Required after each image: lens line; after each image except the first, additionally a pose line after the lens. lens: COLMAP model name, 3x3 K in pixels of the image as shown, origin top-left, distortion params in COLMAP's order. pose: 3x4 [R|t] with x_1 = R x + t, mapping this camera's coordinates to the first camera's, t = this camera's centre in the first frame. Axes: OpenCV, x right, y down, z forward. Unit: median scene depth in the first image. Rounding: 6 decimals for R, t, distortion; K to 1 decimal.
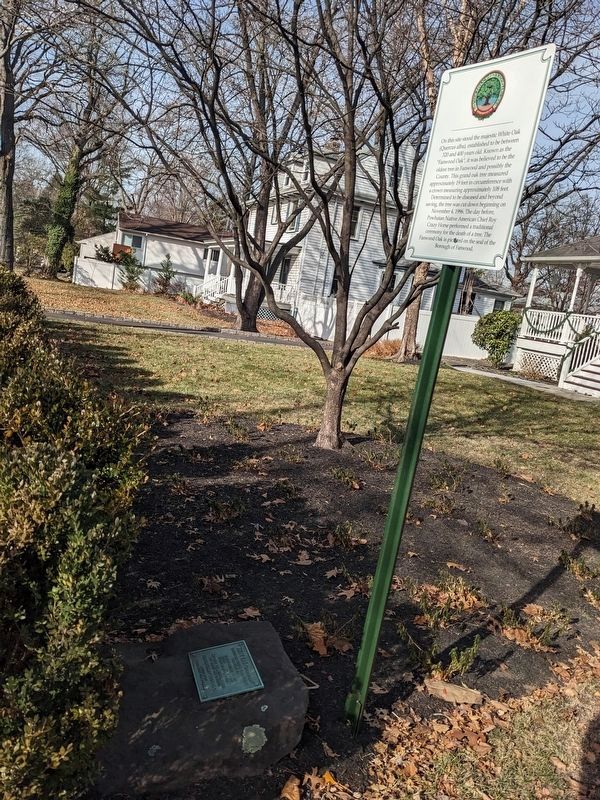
lens RADIAL K [[656.2, 0, 300.0], [0, 656.2, 400.0], [0, 0, 1]] dist [0.005594, -0.000534]
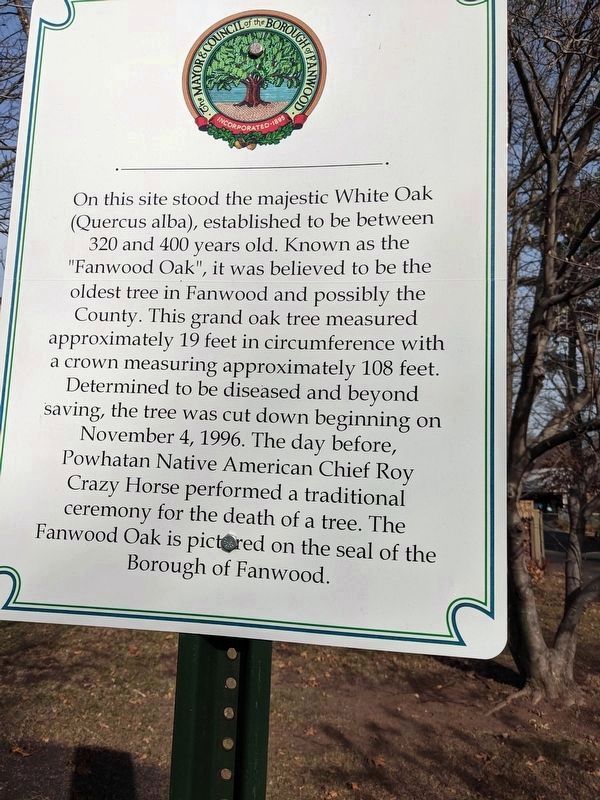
lens RADIAL K [[656.2, 0, 300.0], [0, 656.2, 400.0], [0, 0, 1]] dist [0.005594, -0.000534]
pose [[0.589984, -0.047162, 0.806036, 0.038125], [0.212815, 0.972075, -0.098895, -0.274380], [-0.778864, 0.229883, 0.583545, 0.824366]]
